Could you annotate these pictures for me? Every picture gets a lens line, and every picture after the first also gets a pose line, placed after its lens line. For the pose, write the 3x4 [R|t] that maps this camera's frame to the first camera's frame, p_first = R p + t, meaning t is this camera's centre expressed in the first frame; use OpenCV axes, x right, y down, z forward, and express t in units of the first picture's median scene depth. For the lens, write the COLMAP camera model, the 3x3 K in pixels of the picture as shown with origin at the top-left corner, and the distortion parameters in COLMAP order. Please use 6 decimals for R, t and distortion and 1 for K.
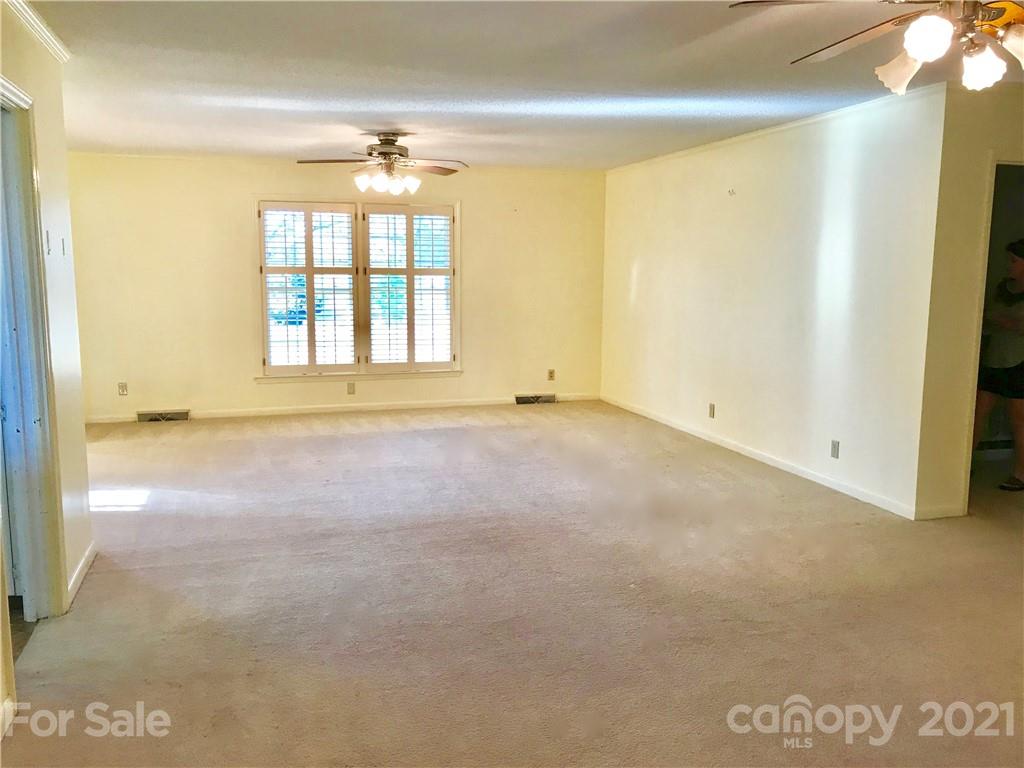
lens RADIAL K [[842.3, 0, 513.8], [0, 842.3, 382.9], [0, 0, 1]] dist [0.022732, -0.007296]
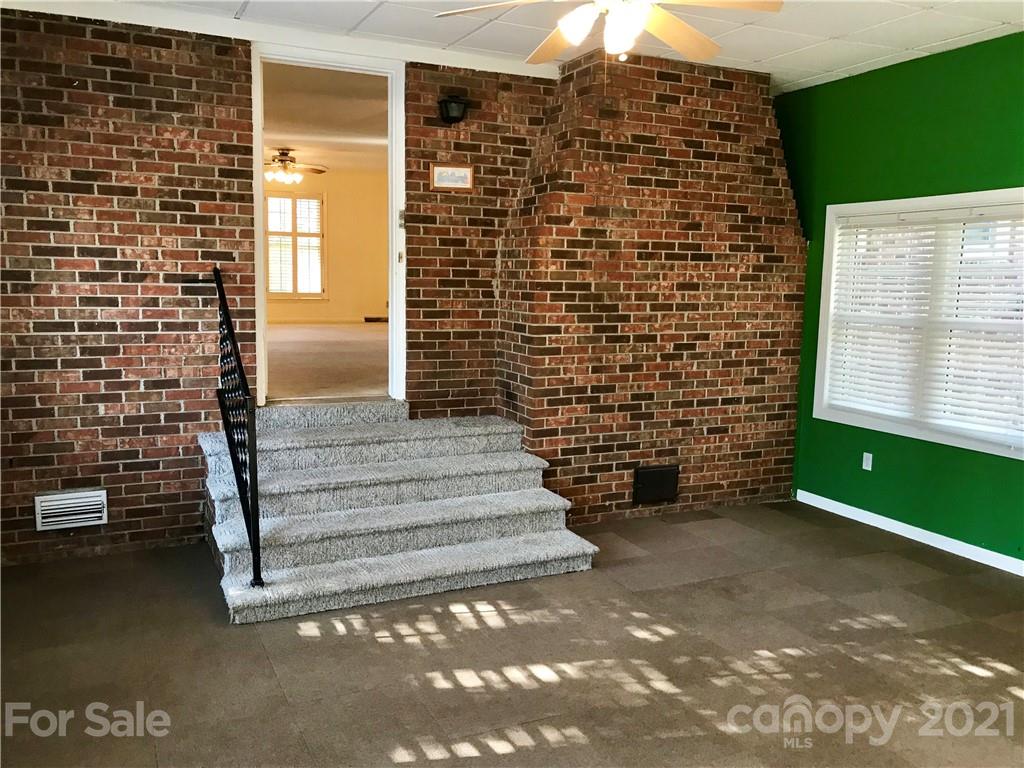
lens RADIAL K [[842.3, 0, 509.8], [0, 842.3, 383.7], [0, 0, 1]] dist [0.022732, -0.007296]
pose [[0.990173, -0.007555, 0.139643, 0.070851], [0.008516, 0.999944, -0.006290, 0.213876], [-0.139588, 0.007417, 0.990182, -0.824519]]
